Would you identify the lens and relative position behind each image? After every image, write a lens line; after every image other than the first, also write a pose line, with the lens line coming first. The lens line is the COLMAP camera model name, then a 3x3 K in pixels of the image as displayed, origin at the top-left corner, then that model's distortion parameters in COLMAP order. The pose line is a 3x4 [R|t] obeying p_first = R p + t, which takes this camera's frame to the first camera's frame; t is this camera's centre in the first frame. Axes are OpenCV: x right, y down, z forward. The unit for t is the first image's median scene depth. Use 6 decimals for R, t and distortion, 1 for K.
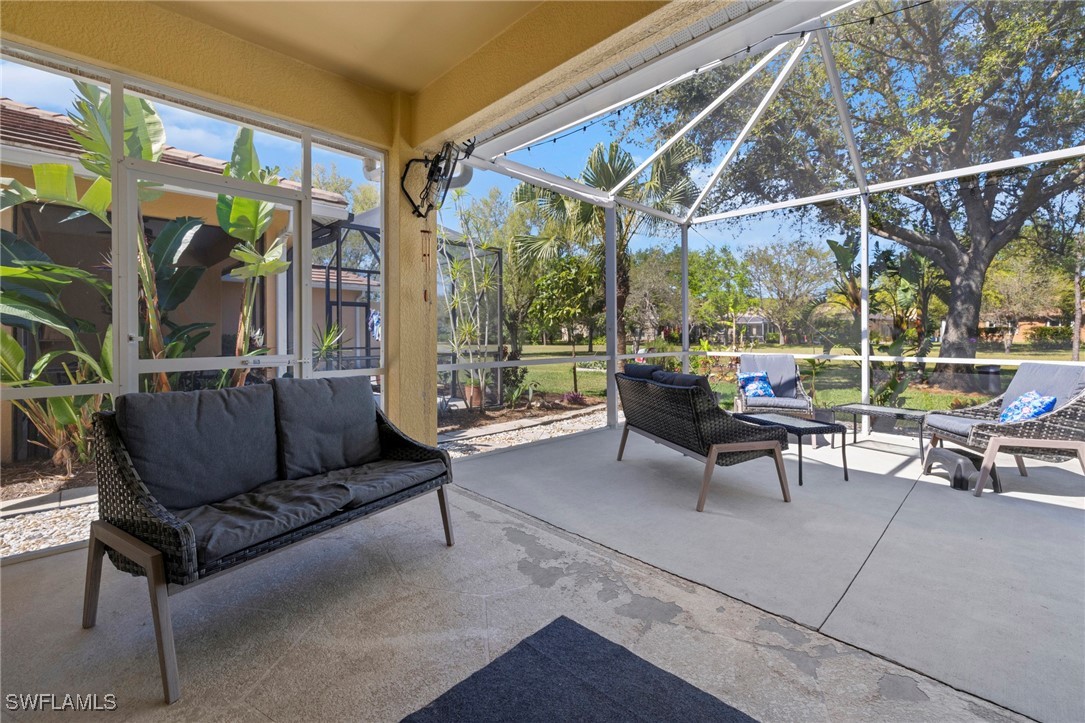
lens RADIAL K [[462.8, 0, 541.2], [0, 462.8, 341.3], [0, 0, 1]] dist [0.000730, -0.000430]
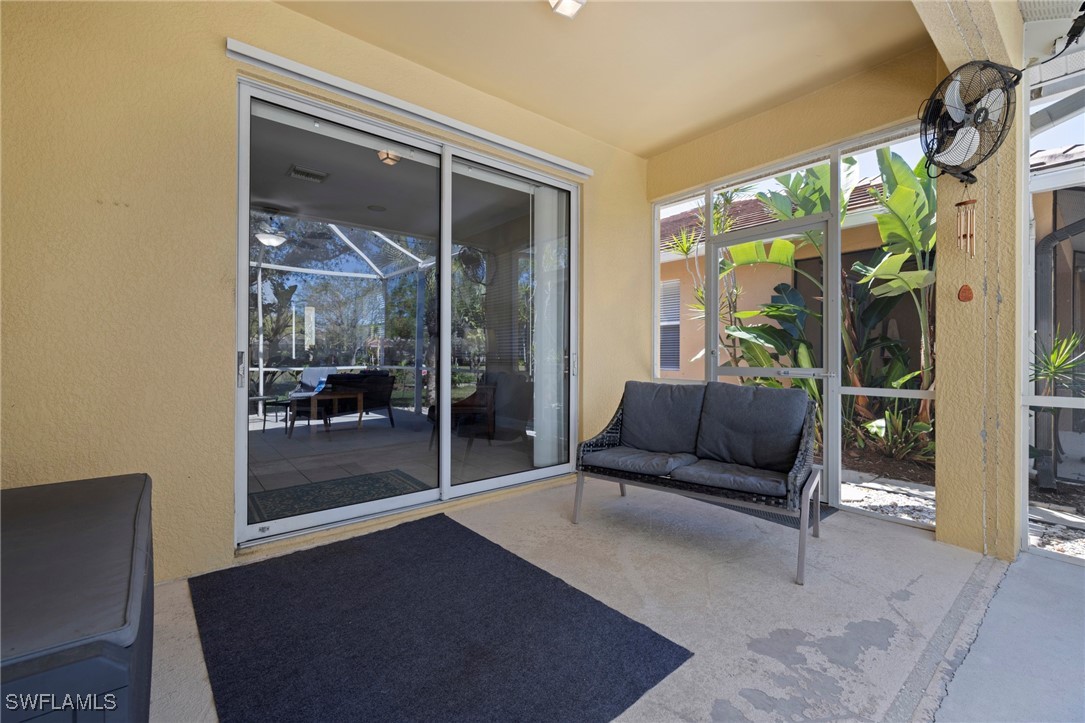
lens RADIAL K [[456.9, 0, 541.7], [0, 456.9, 357.2], [0, 0, 1]] dist [0.001671, 0.000376]
pose [[-0.092441, 0.005544, -0.995703, 0.497572], [-0.014950, 0.999864, 0.006955, 0.004808], [0.995606, 0.015529, -0.092346, 0.401388]]
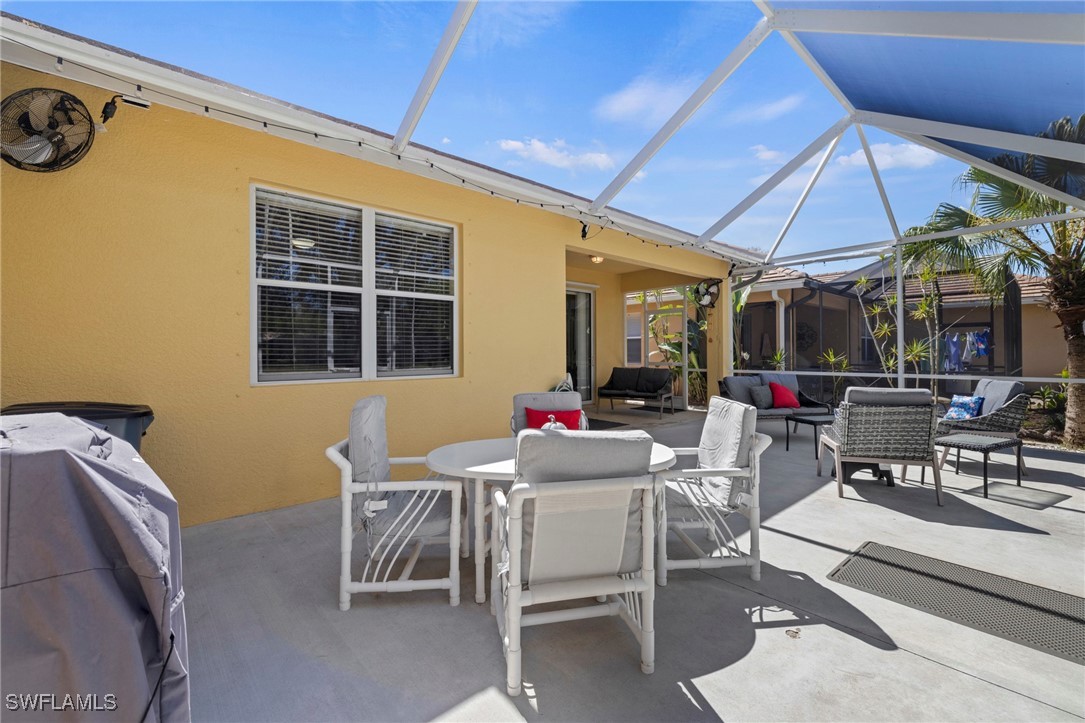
lens RADIAL K [[464.2, 0, 545.5], [0, 464.2, 338.7], [0, 0, 1]] dist [0.001237, 0.000217]
pose [[-0.054836, -0.024105, -0.998204, 2.204604], [-0.010080, 0.999671, -0.023586, -0.037490], [0.998444, 0.008768, -0.055061, 0.246074]]
